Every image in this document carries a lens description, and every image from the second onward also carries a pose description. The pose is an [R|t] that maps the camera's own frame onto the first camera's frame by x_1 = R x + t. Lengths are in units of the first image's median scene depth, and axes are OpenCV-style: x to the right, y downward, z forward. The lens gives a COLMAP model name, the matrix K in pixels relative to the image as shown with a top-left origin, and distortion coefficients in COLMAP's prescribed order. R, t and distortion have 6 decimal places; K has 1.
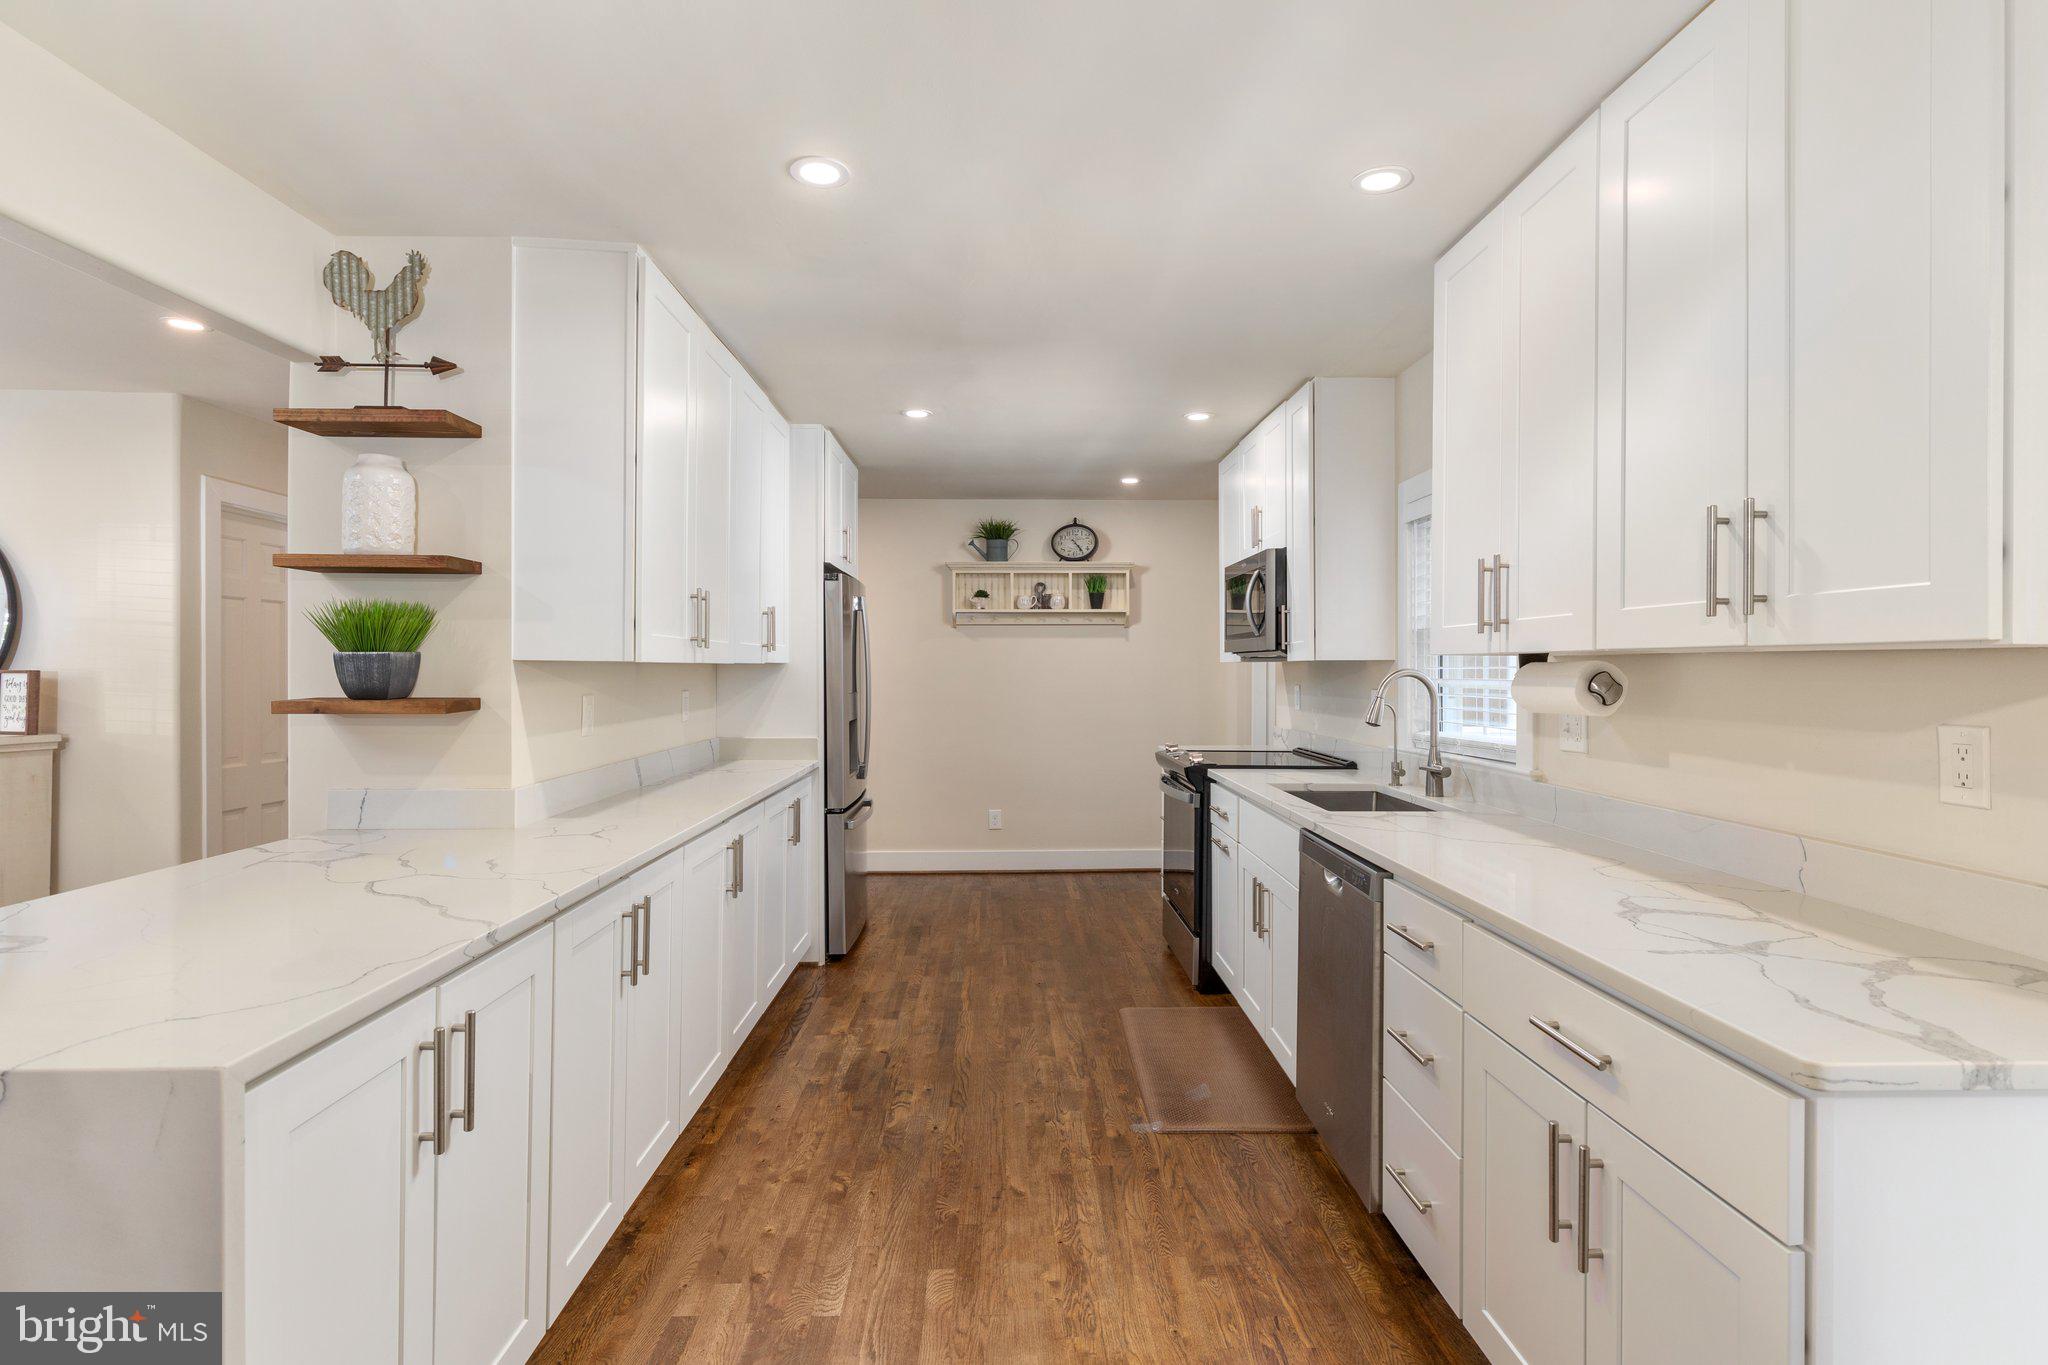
lens RADIAL K [[1000.9, 0, 1019.4], [0, 1000.9, 671.8], [0, 0, 1]] dist [0.004600, -0.000098]
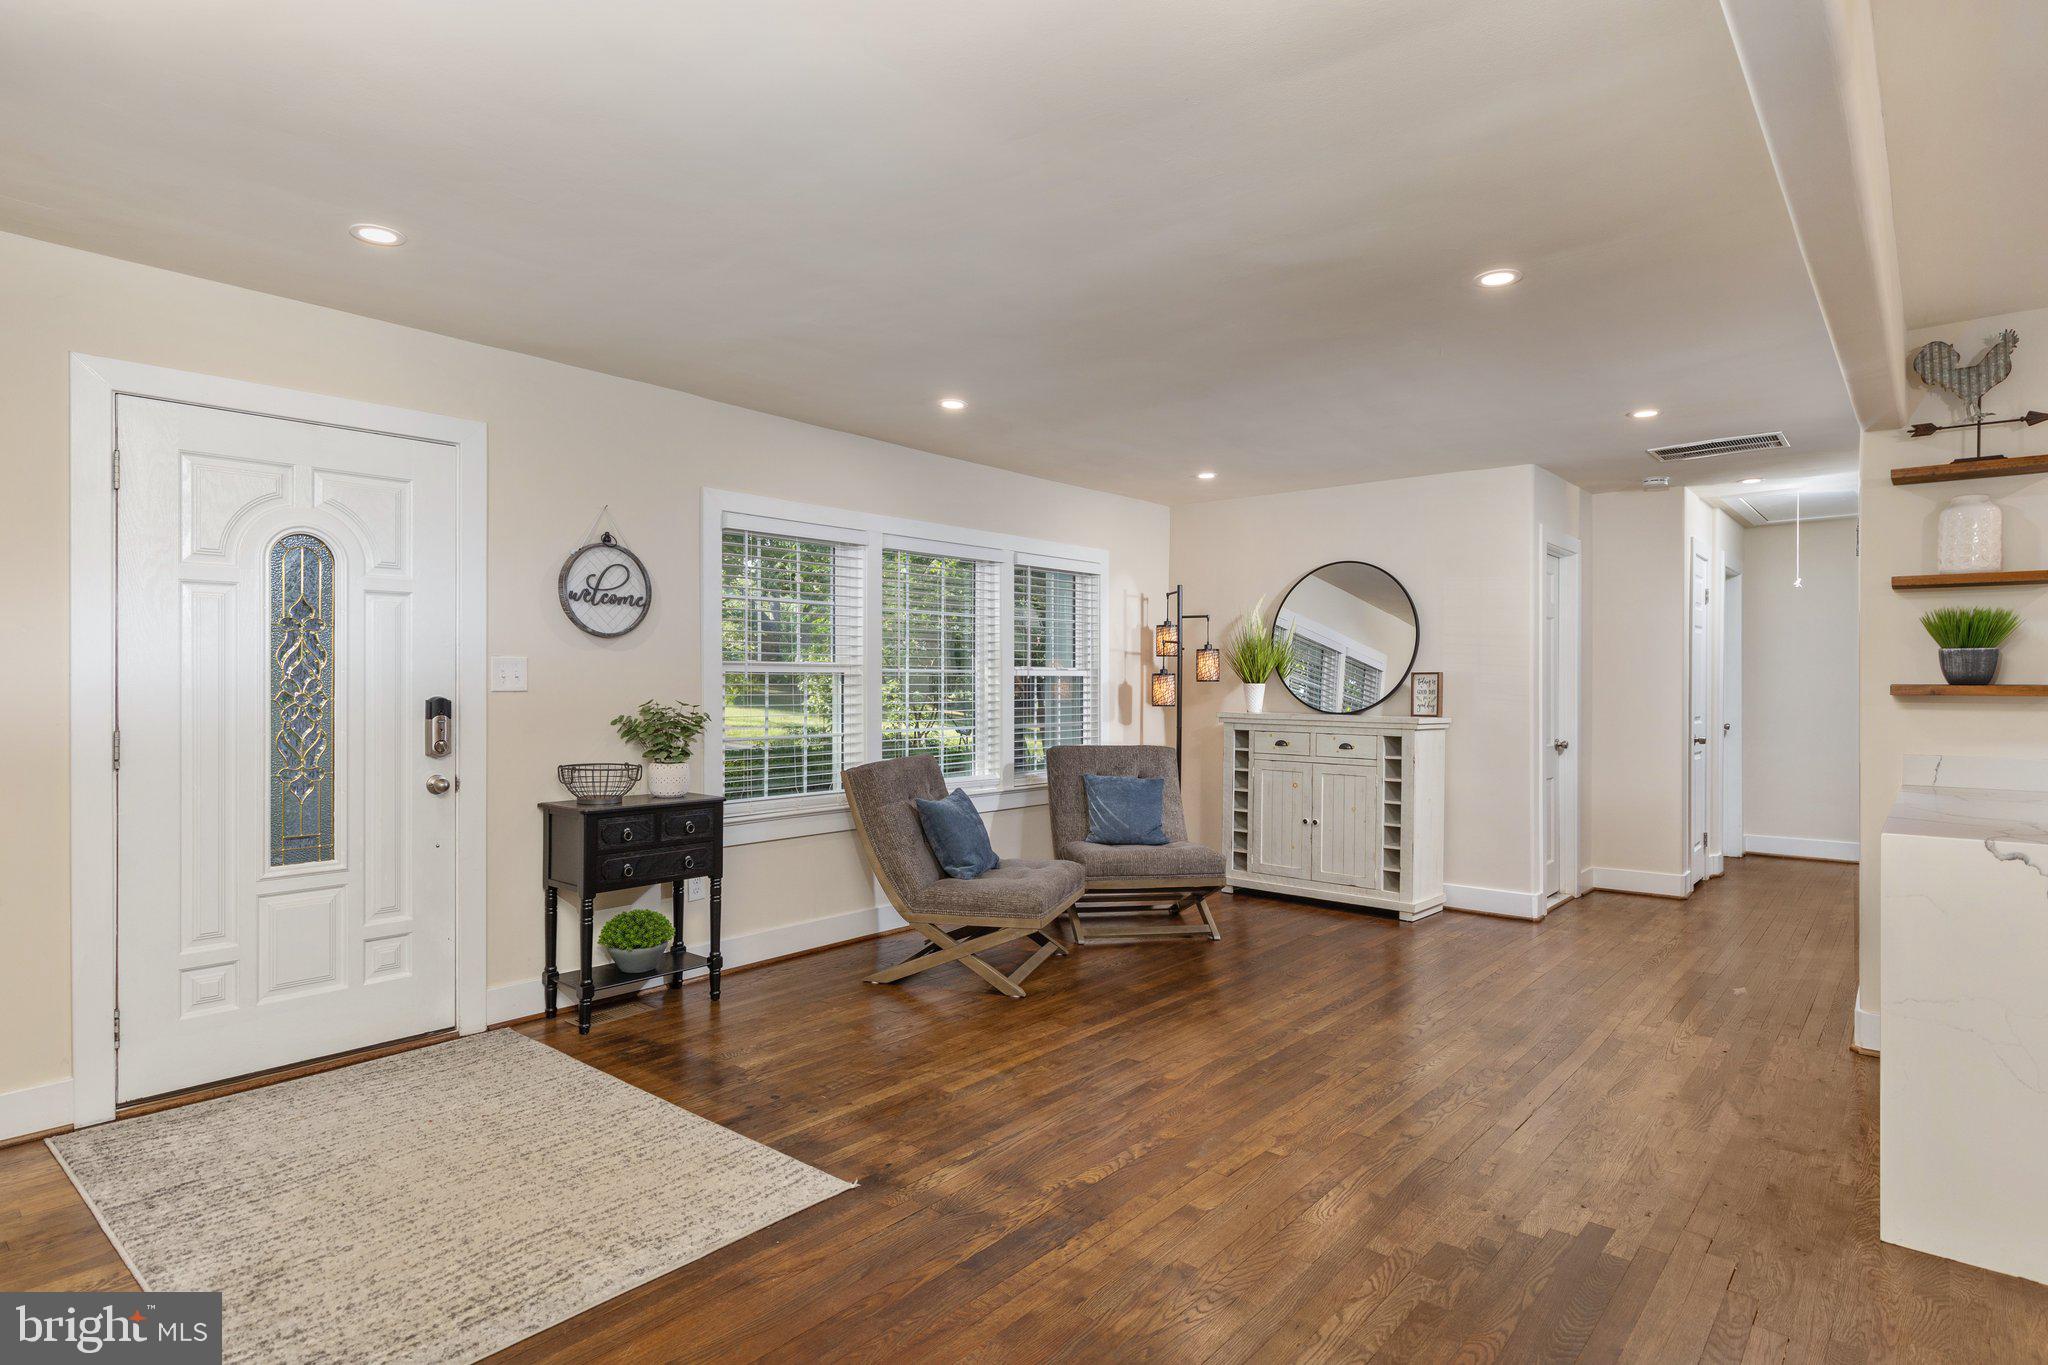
lens RADIAL K [[1071.9, 0, 1033.0], [0, 1071.9, 680.8], [0, 0, 1]] dist [0.001990, 0.000019]
pose [[0.750781, -0.003407, -0.660543, -0.625525], [-0.001114, 0.999979, -0.006425, 0.030918], [0.660550, 0.005560, 0.750761, -0.808257]]
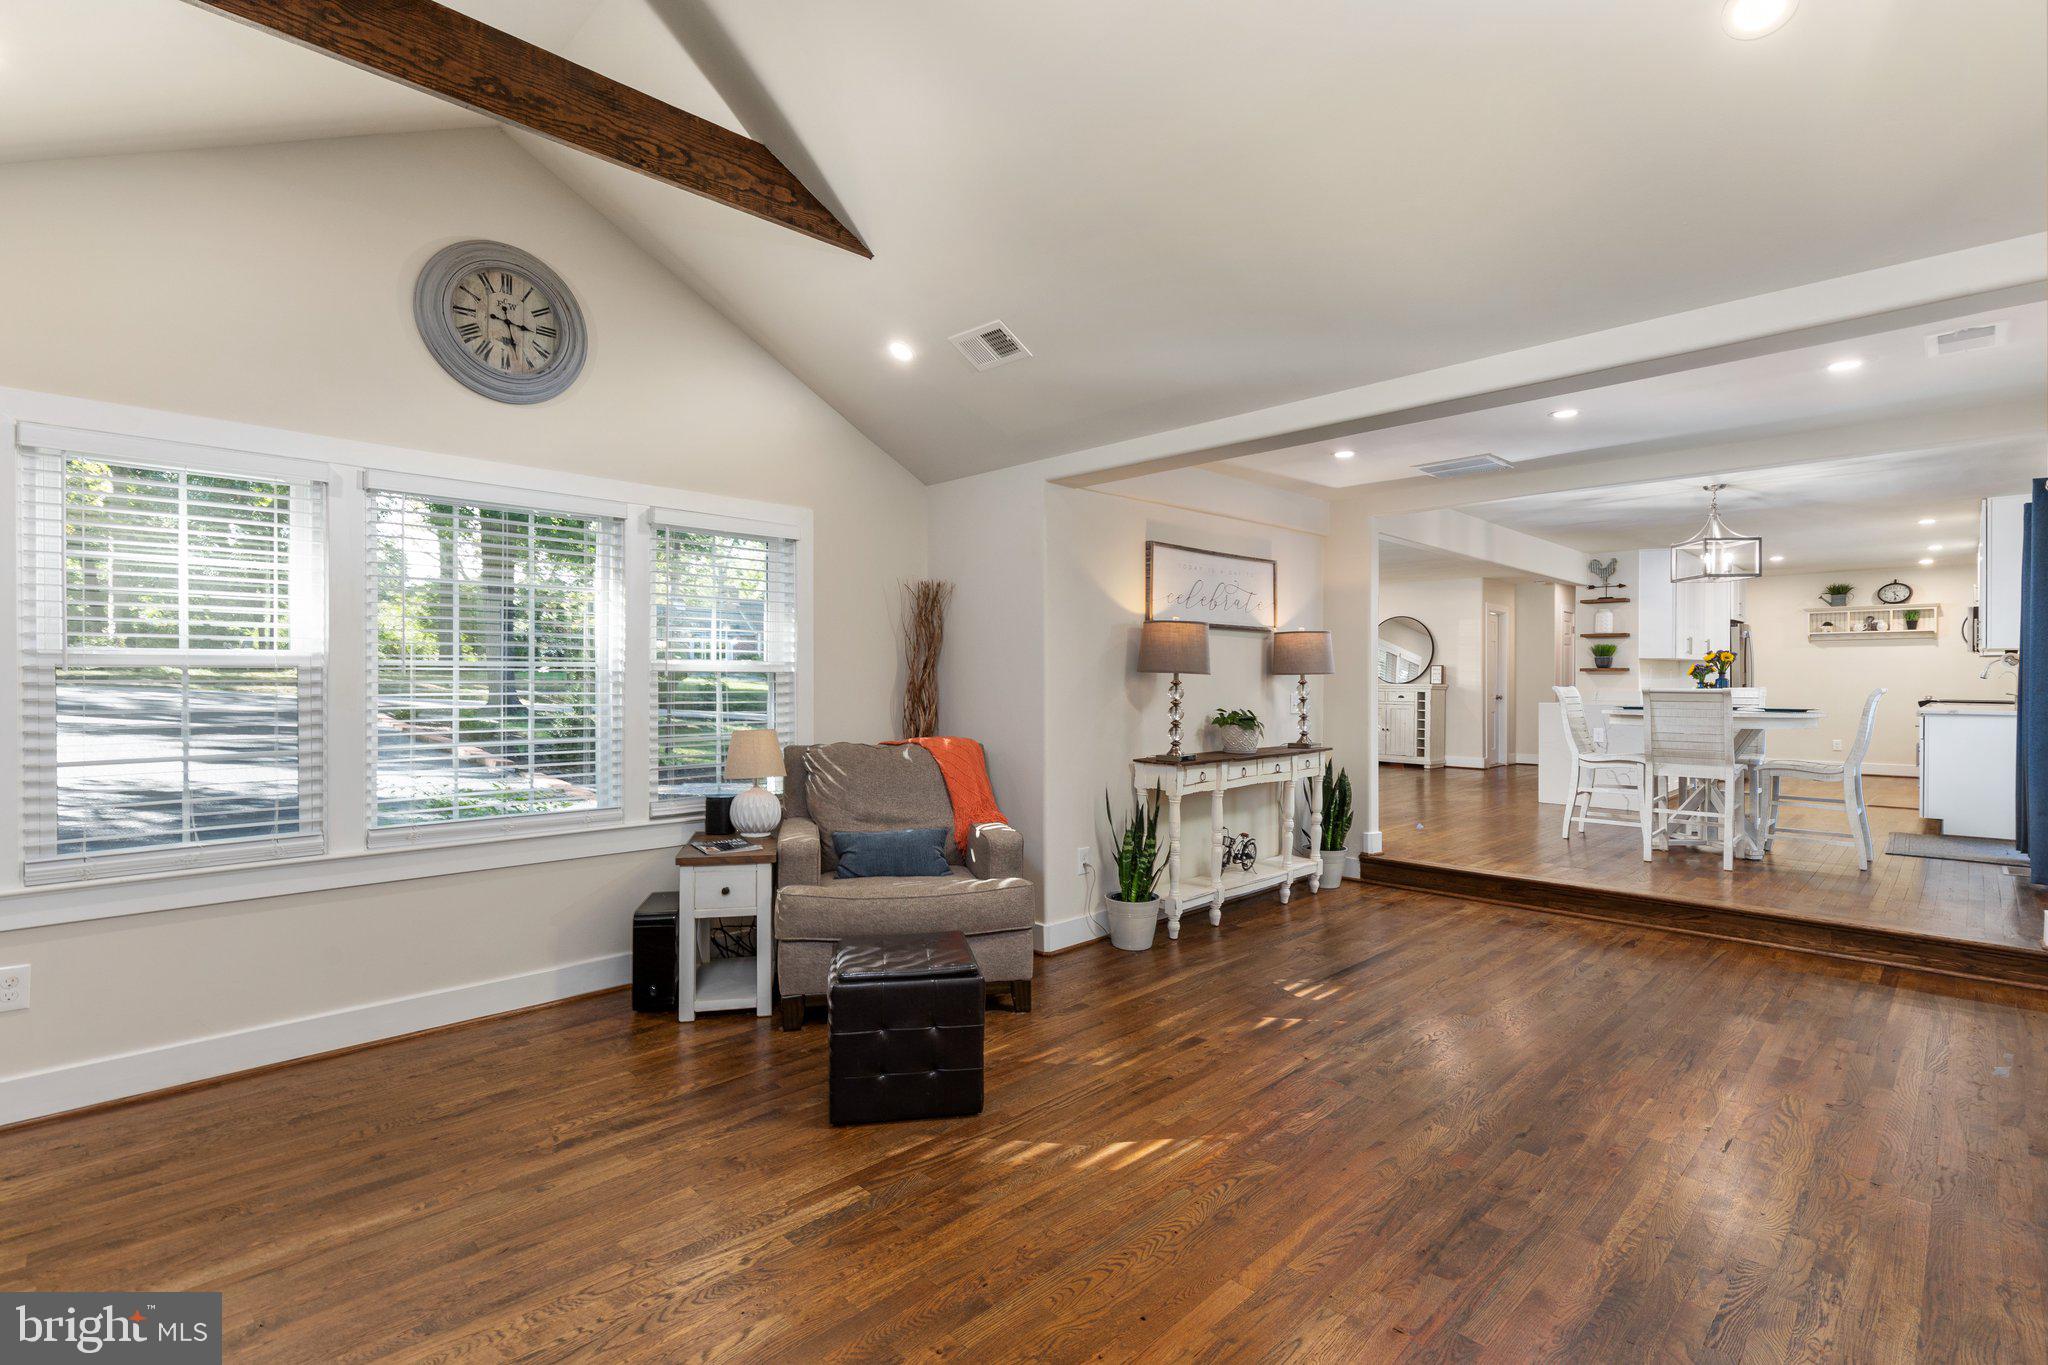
lens RADIAL K [[974.2, 0, 1023.4], [0, 974.2, 690.4], [0, 0, 1]] dist [-0.000385, -0.000120]
pose [[0.697894, 0.009692, -0.716135, 0.552687], [-0.003540, 0.999943, 0.010084, 0.085095], [0.716192, -0.004502, 0.697889, -3.434296]]
